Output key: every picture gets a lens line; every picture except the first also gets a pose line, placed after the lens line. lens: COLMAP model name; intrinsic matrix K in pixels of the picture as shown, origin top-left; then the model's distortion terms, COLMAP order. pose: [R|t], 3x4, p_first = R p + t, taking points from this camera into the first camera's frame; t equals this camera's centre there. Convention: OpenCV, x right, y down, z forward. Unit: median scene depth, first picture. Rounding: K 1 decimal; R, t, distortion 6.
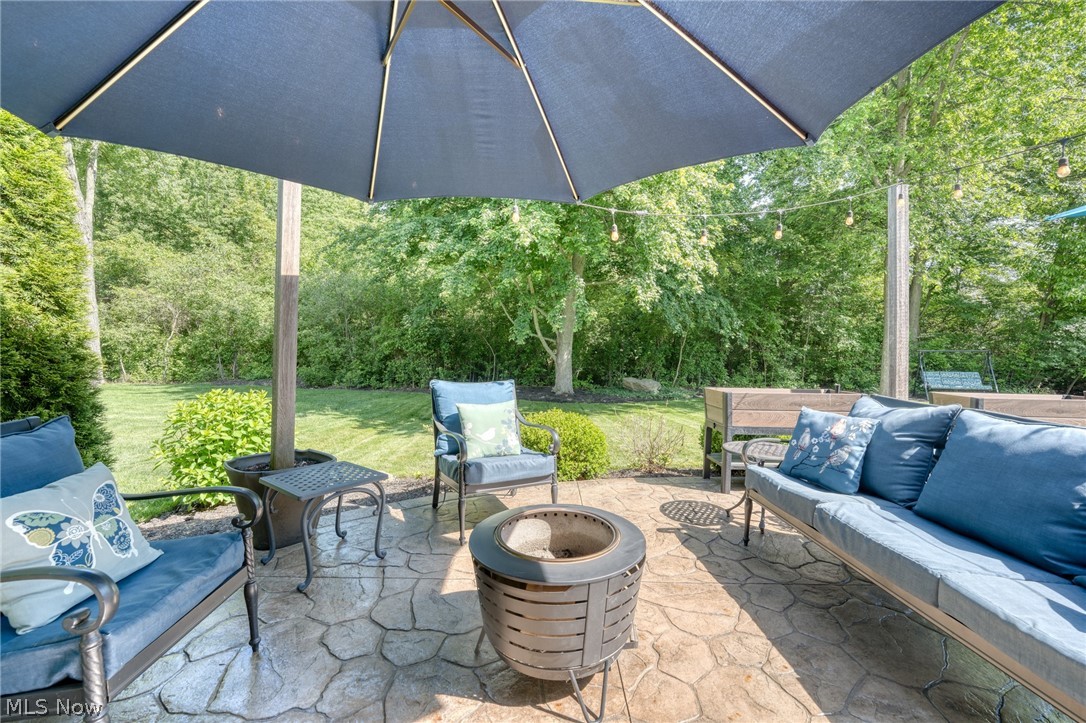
lens RADIAL K [[449.2, 0, 546.6], [0, 449.2, 358.6], [0, 0, 1]] dist [0.003530, 0.000586]
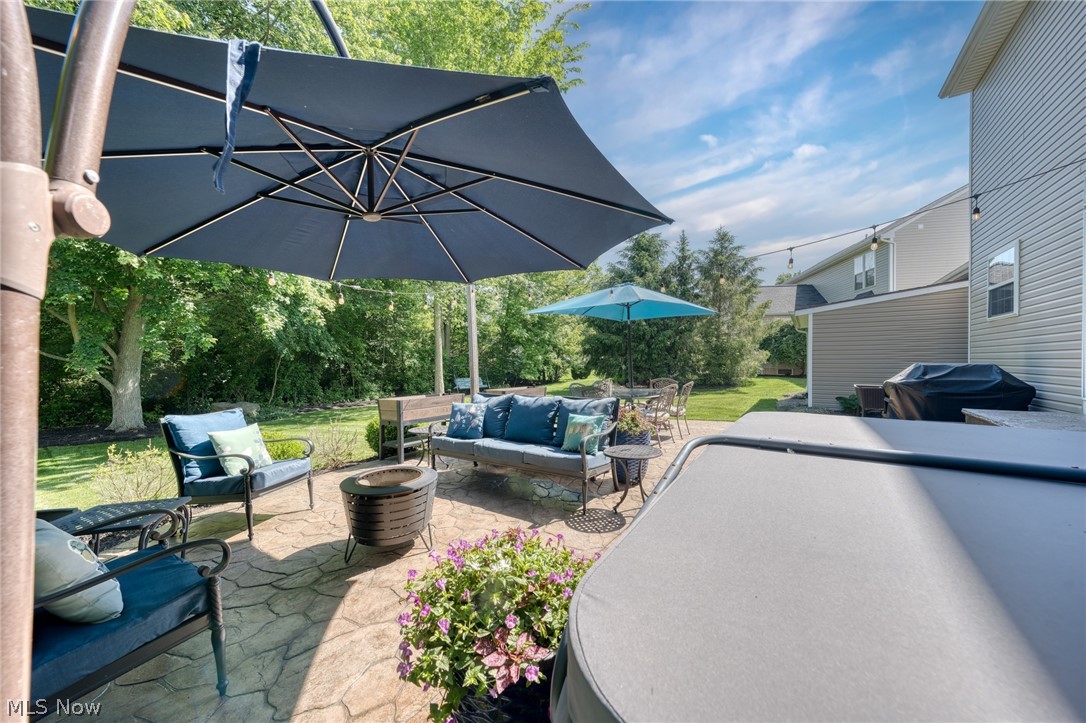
lens RADIAL K [[399.8, 0, 548.6], [0, 399.8, 354.7], [0, 0, 1]] dist [-0.002041, -0.000153]
pose [[0.573822, -0.007451, 0.818946, -0.123315], [0.046661, 0.998632, -0.023609, -0.007588], [-0.817650, 0.051760, 0.573384, -0.069119]]
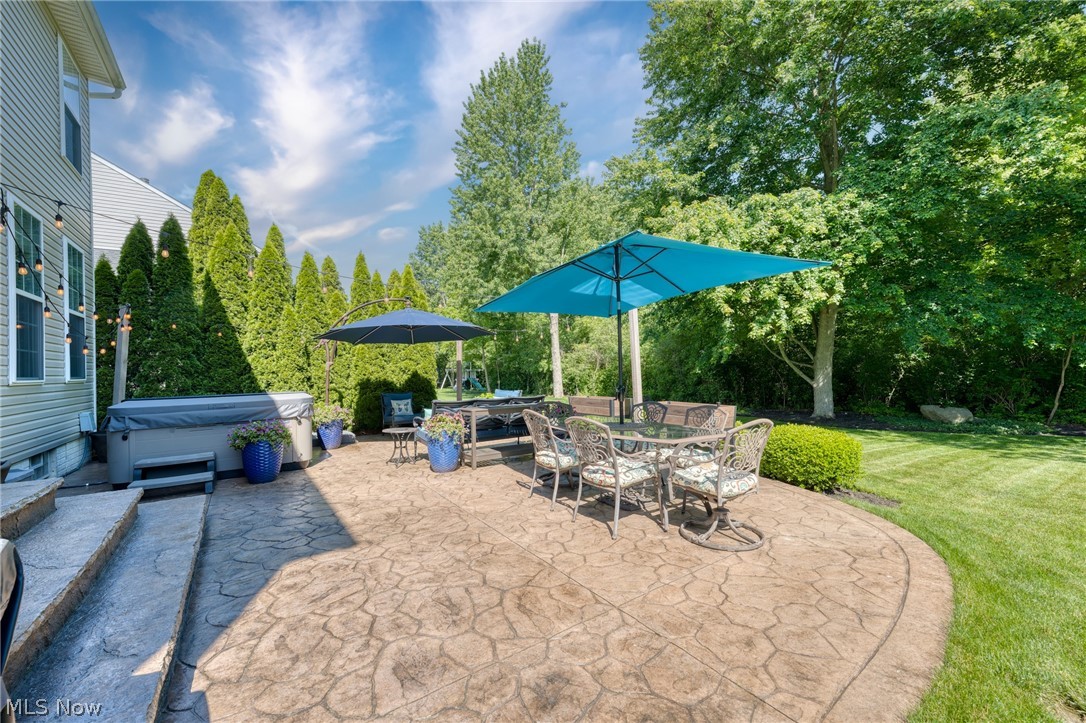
lens RADIAL K [[432.6, 0, 543.0], [0, 432.6, 361.5], [0, 0, 1]] dist [-0.008171, 0.000071]
pose [[0.550587, -0.044695, -0.833580, 0.531265], [0.001178, 0.998606, -0.052765, 0.002878], [0.834777, 0.028070, 0.549873, -0.087123]]
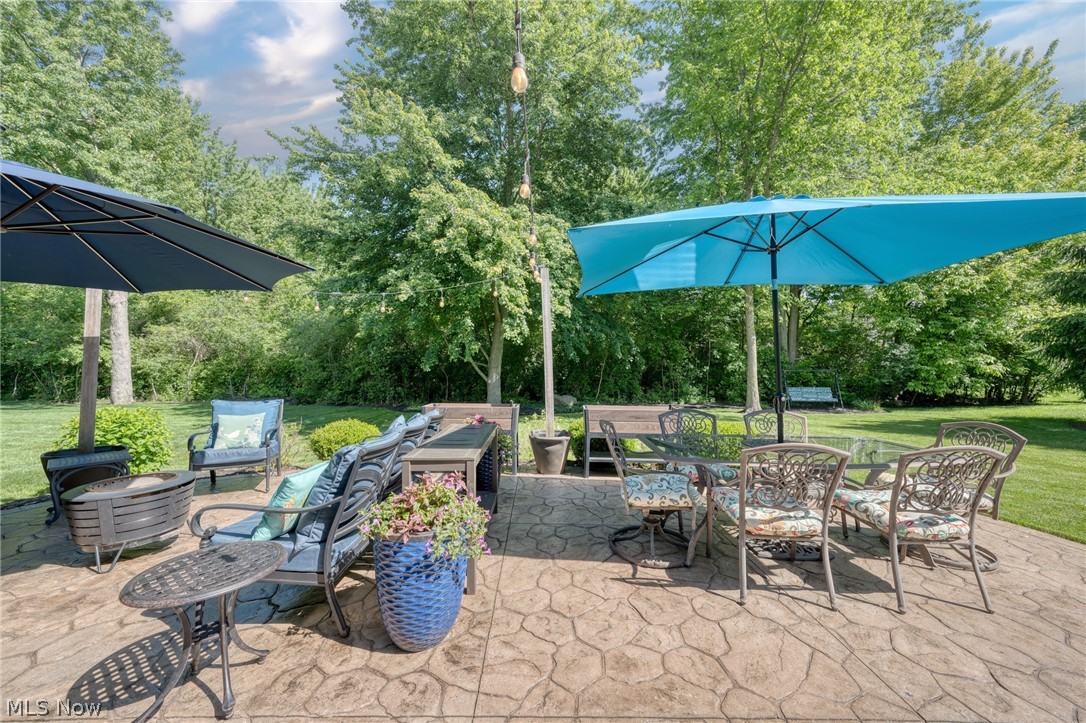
lens RADIAL K [[386.5, 0, 556.5], [0, 386.5, 358.1], [0, 0, 1]] dist [0.001589, 0.000152]
pose [[0.999920, -0.008985, -0.008920, 0.229696], [0.008528, 0.998715, -0.049961, -0.004372], [0.009357, 0.049881, 0.998711, -0.080263]]
